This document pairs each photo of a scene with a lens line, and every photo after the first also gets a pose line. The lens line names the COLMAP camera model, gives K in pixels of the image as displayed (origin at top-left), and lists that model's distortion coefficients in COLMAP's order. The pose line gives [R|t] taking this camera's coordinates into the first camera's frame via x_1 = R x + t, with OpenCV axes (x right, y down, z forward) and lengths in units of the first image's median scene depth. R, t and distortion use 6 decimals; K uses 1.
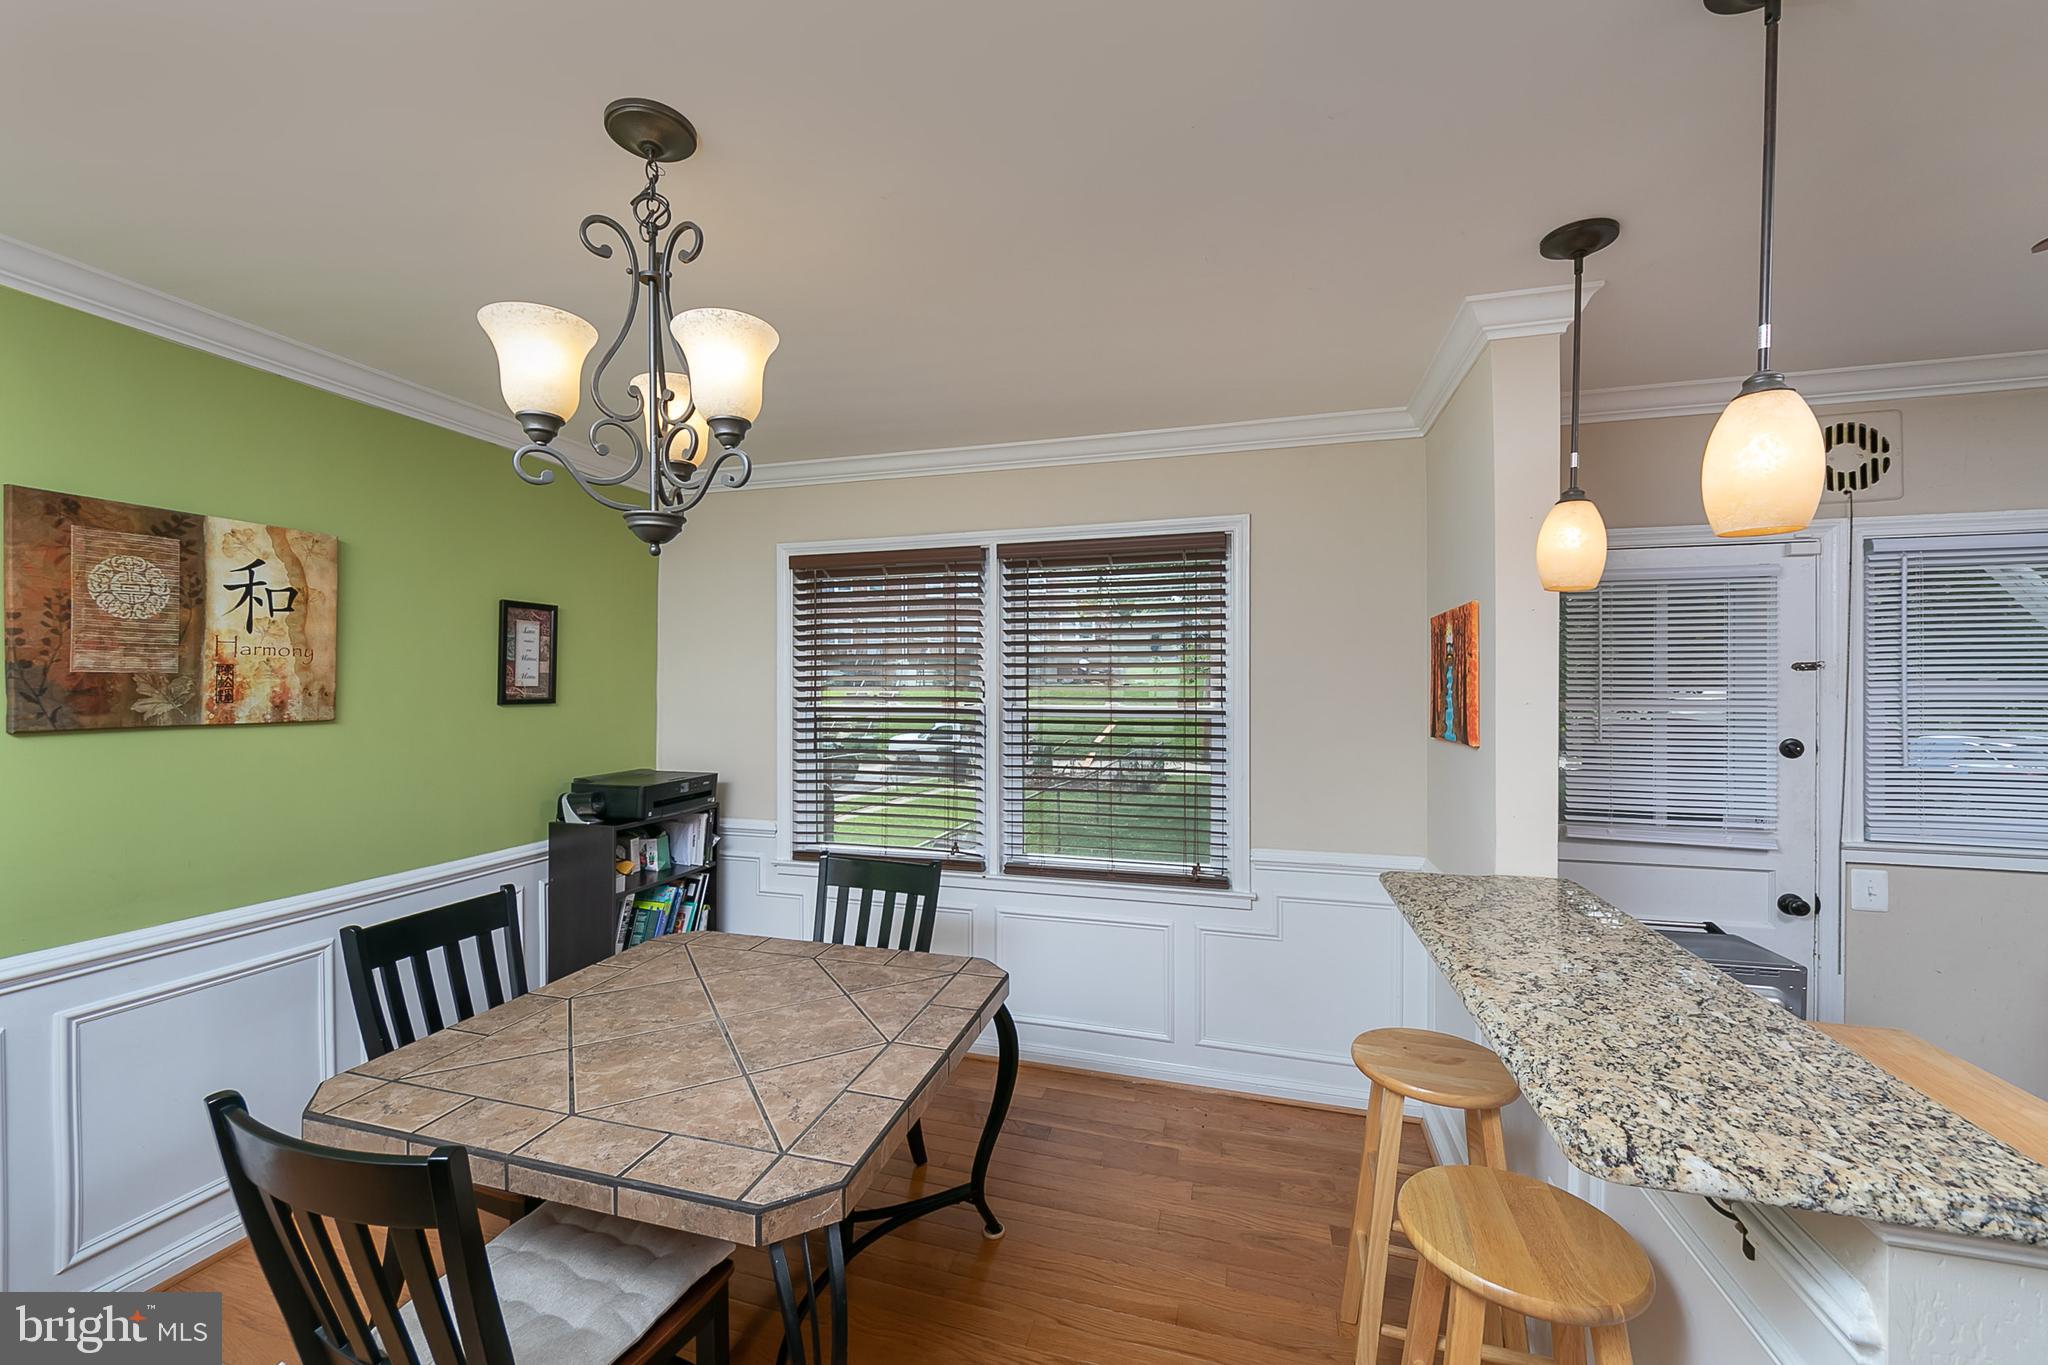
lens RADIAL K [[813.5, 0, 1029.2], [0, 813.5, 684.4], [0, 0, 1]] dist [0.011649, -0.000852]
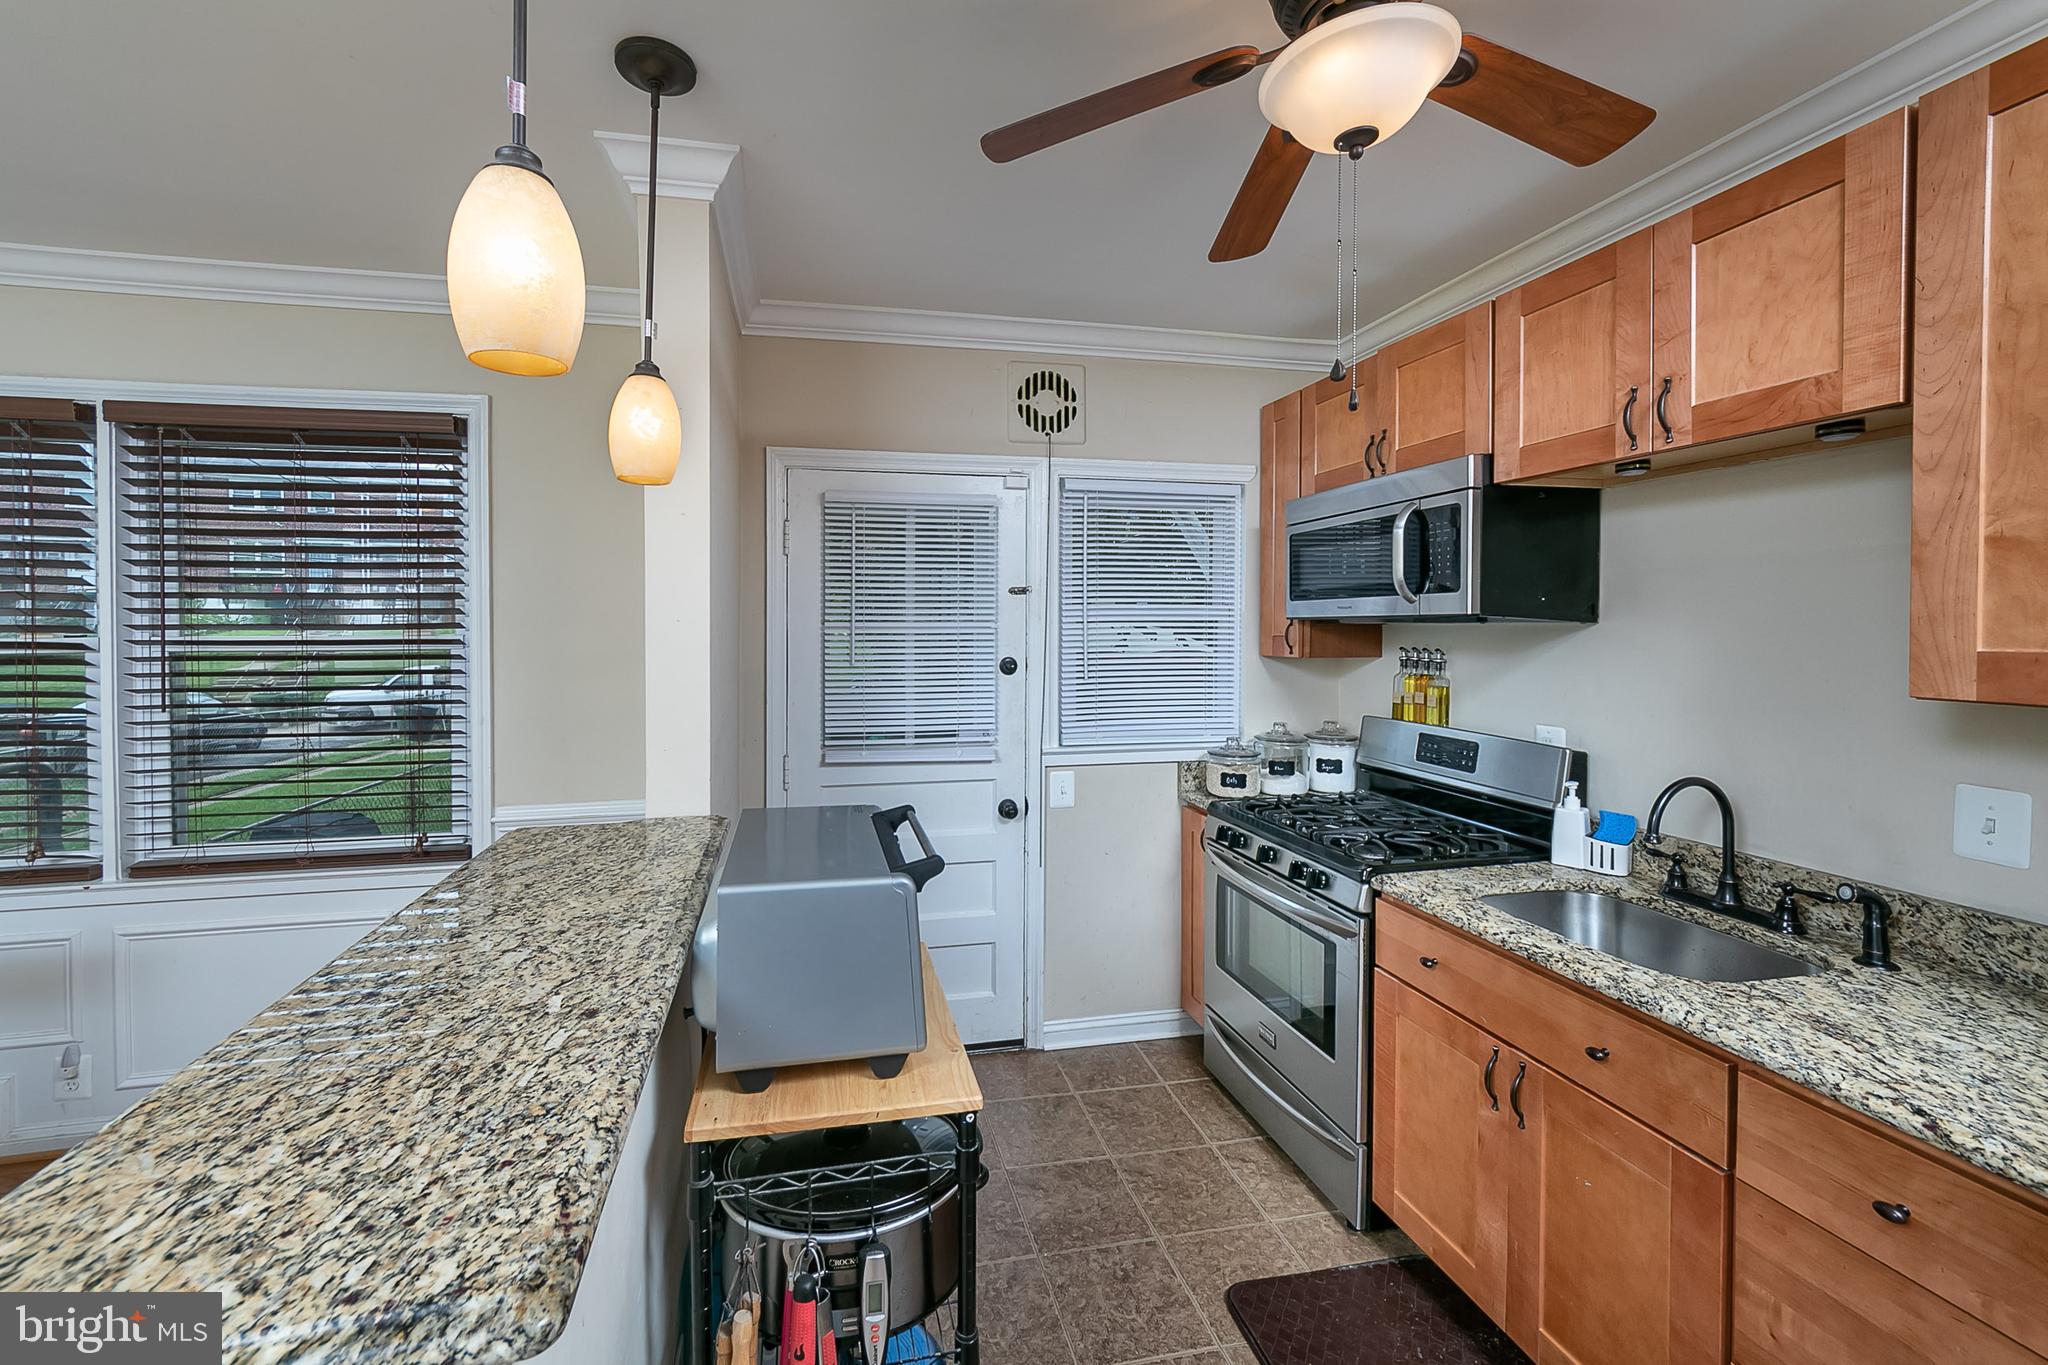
lens RADIAL K [[813.5, 0, 982.6], [0, 813.5, 639.1], [0, 0, 1]] dist [0.011649, -0.000852]
pose [[0.885765, -0.010420, 0.464018, 0.404883], [0.001015, 0.999789, 0.020513, 0.020648], [-0.464134, -0.017698, 0.885588, 0.061317]]
